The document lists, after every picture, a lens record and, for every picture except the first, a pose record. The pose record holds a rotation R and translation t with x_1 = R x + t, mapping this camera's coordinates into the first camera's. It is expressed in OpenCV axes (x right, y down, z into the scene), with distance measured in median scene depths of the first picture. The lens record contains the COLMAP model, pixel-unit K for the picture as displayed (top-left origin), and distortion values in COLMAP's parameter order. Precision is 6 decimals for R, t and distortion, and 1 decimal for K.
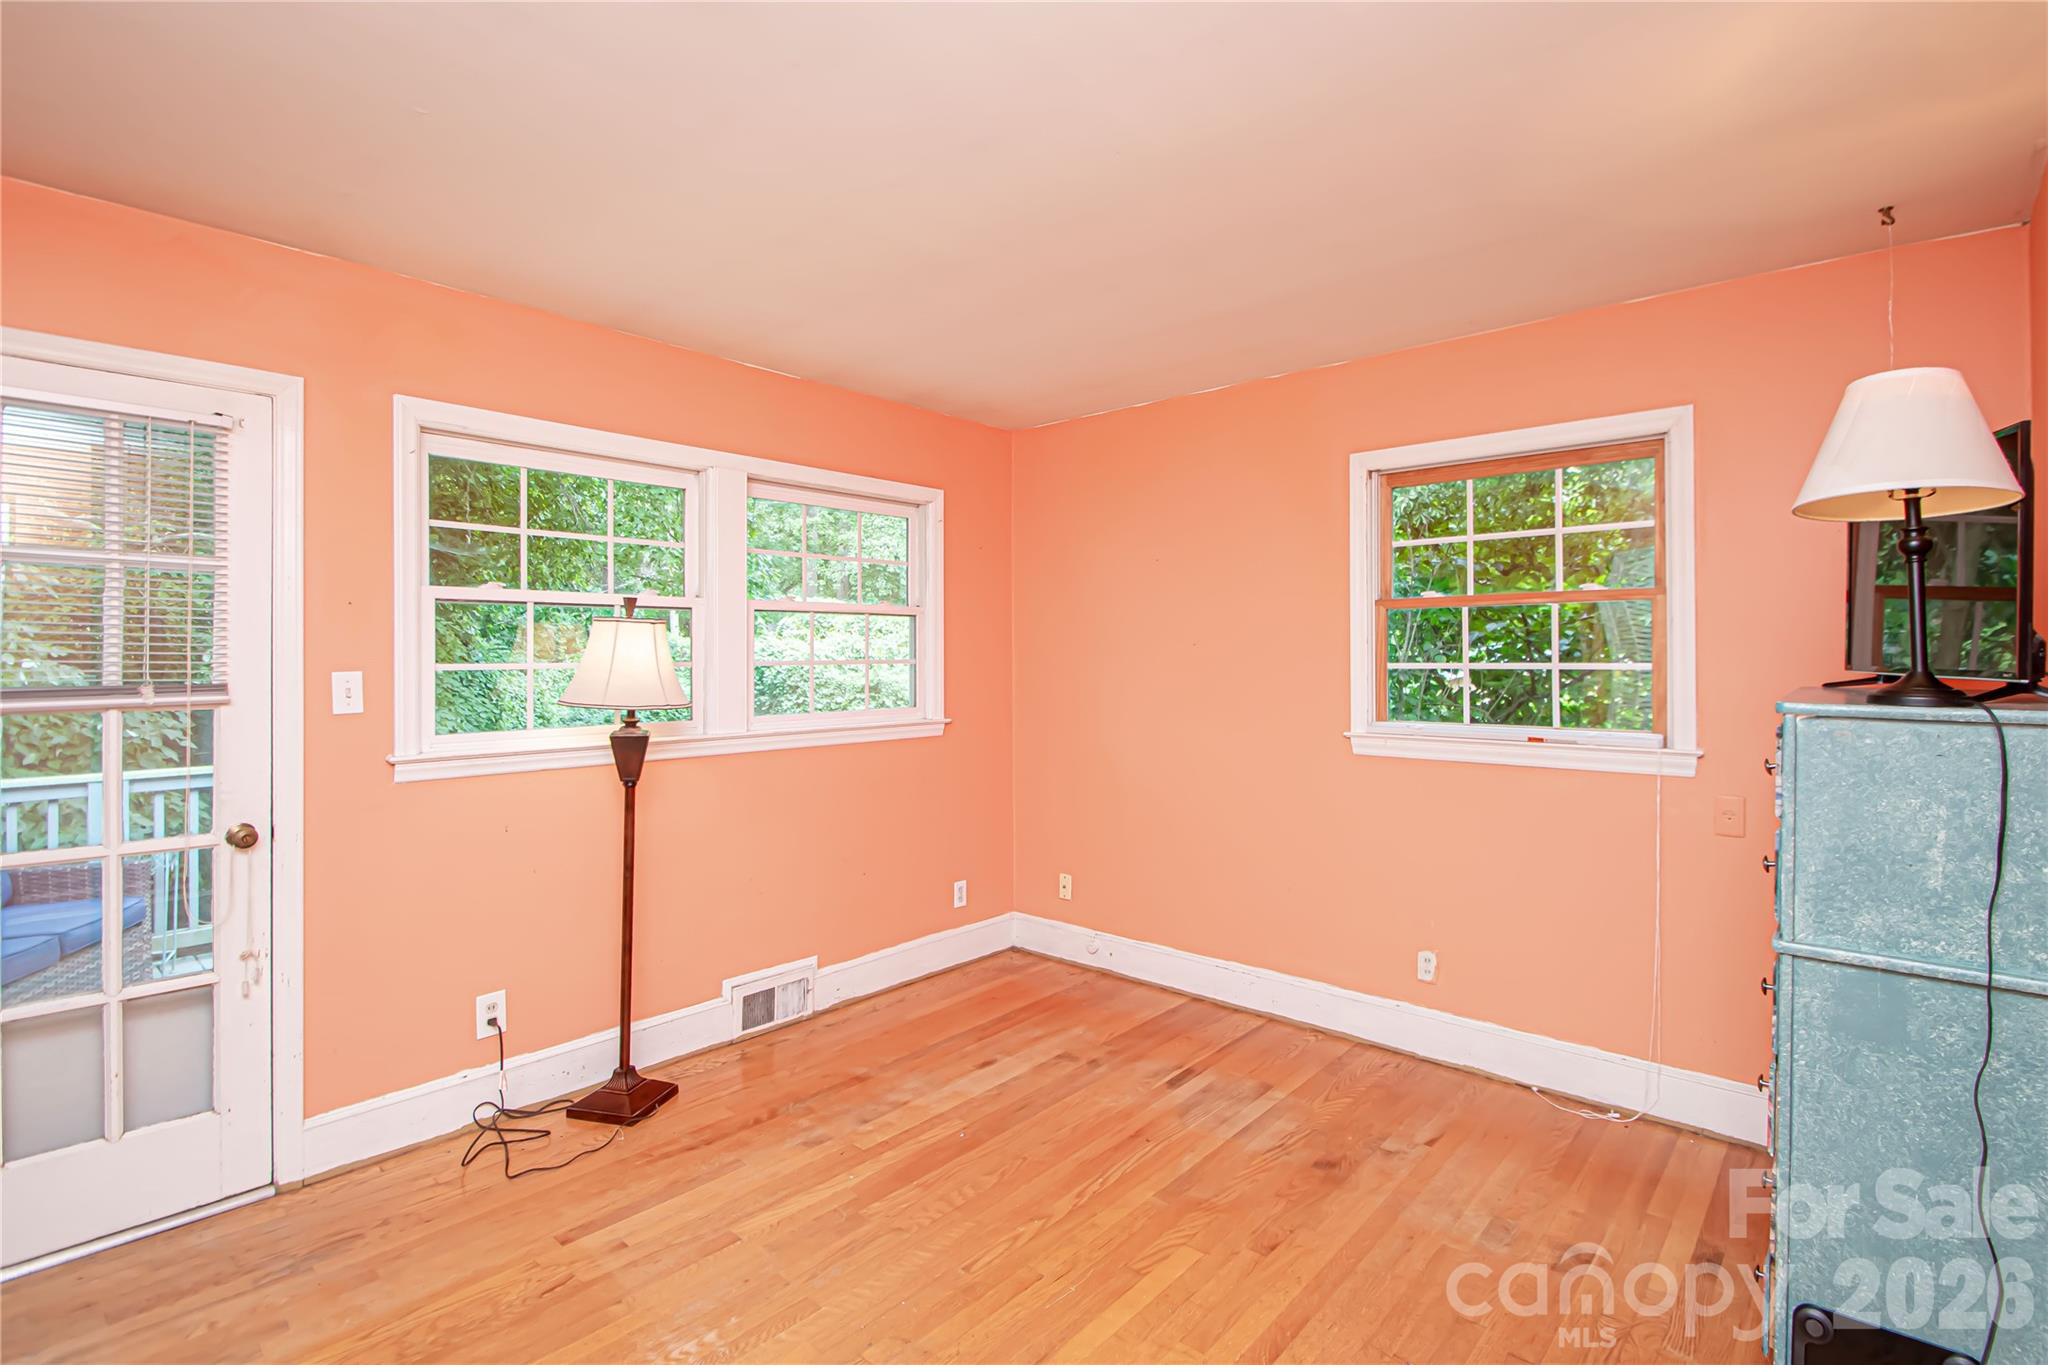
lens RADIAL K [[960.0, 0, 1026.9], [0, 960.0, 653.6], [0, 0, 1]] dist [-0.013006, -0.000500]
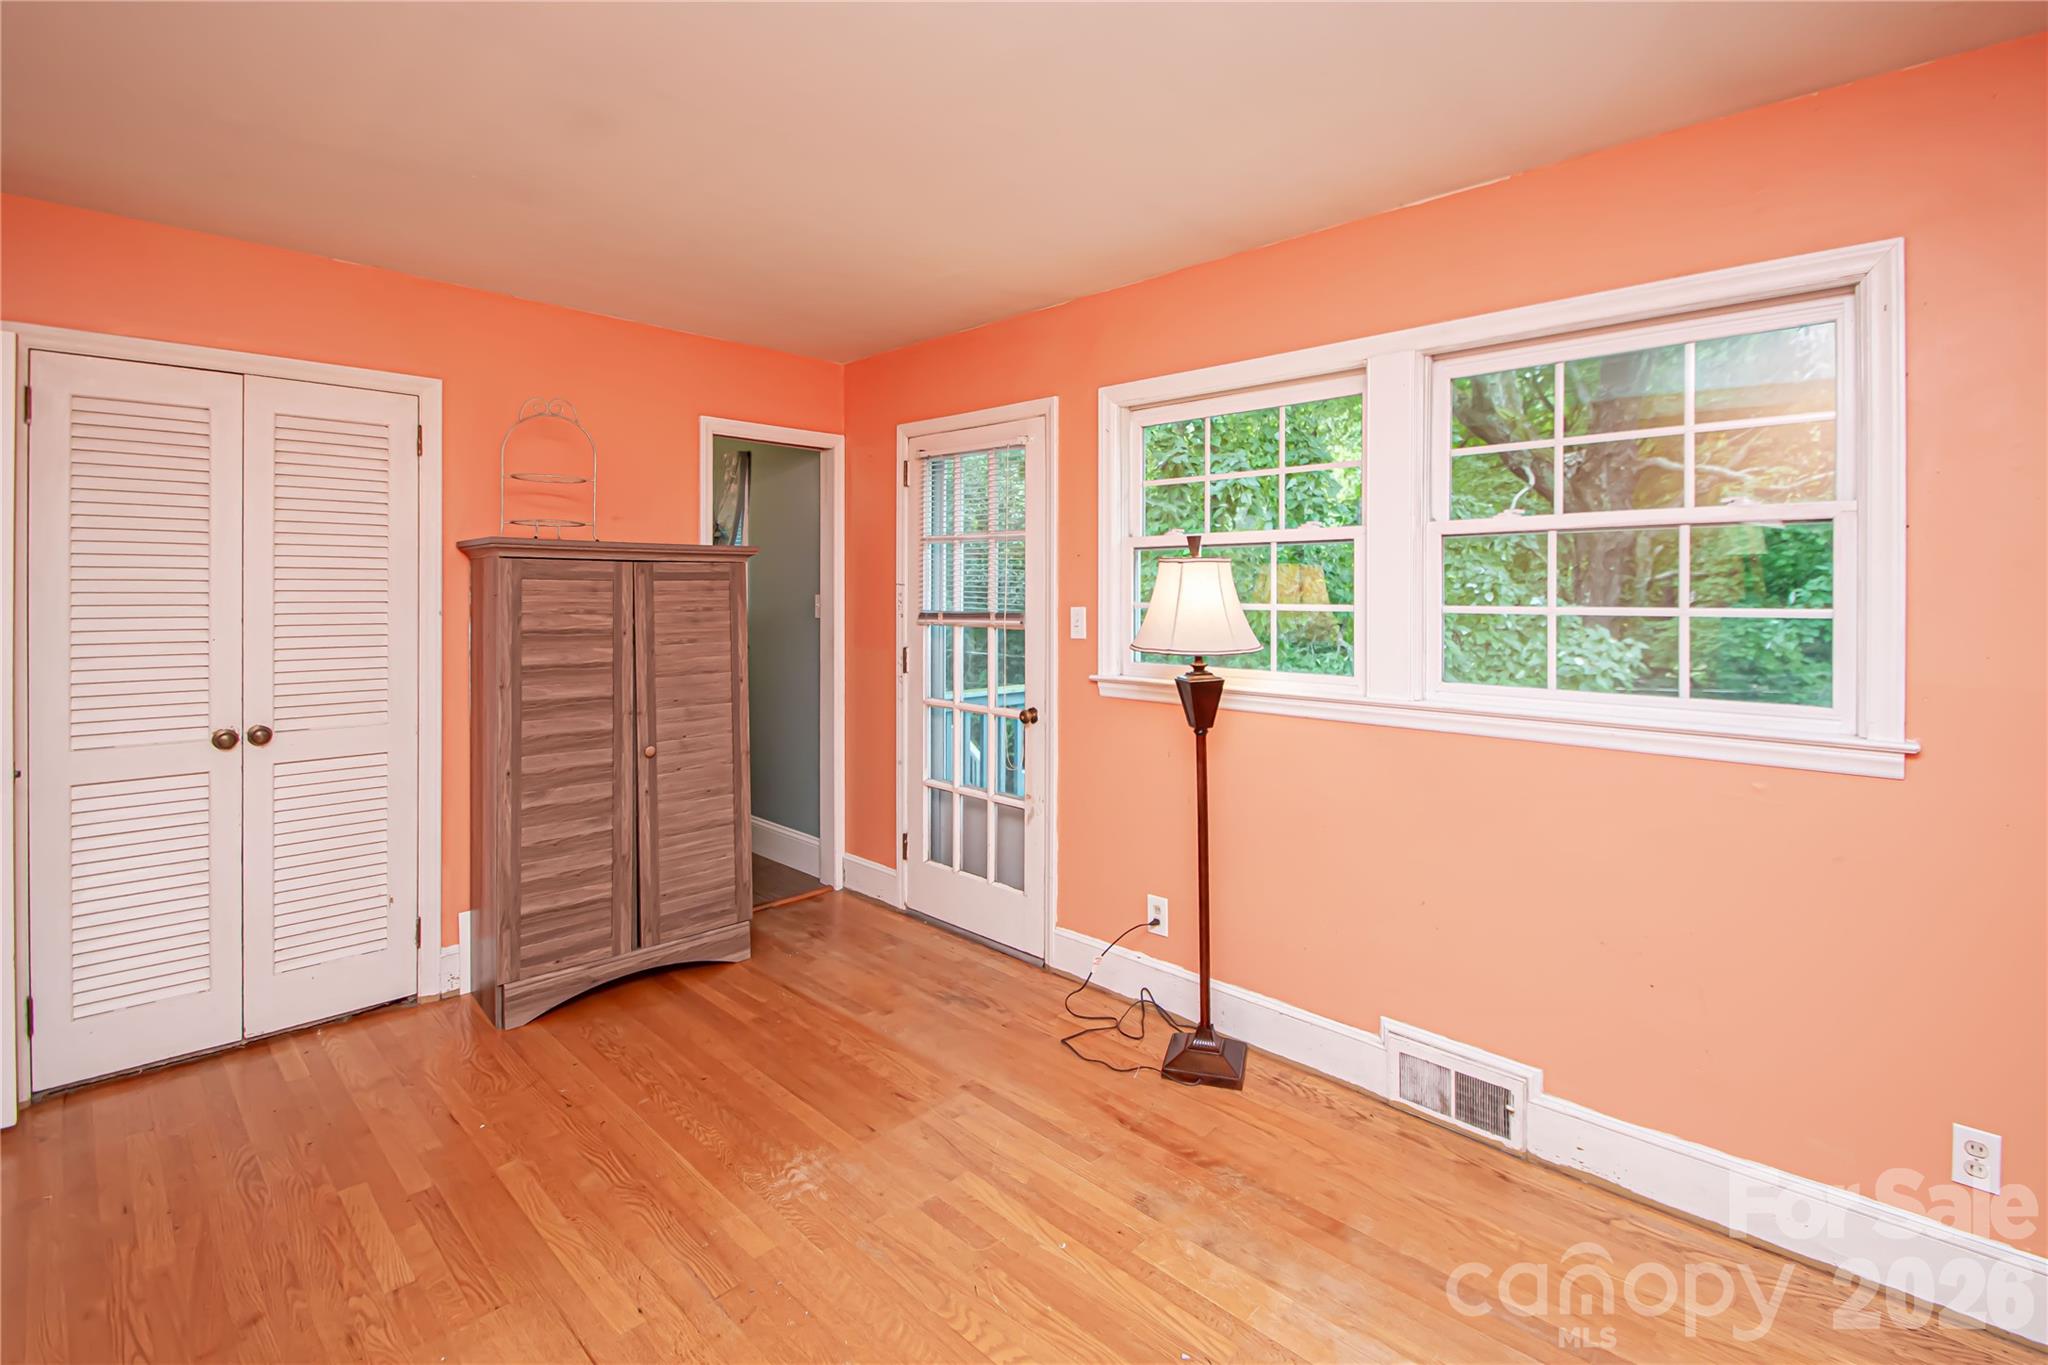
lens RADIAL K [[941.0, 0, 1029.8], [0, 941.0, 597.8], [0, 0, 1]] dist [0.035961, -0.000050]
pose [[-0.044015, 0.007470, -0.999003, 0.549693], [0.005435, 0.999959, 0.007237, -0.003423], [0.999016, -0.005111, -0.044054, 0.896714]]
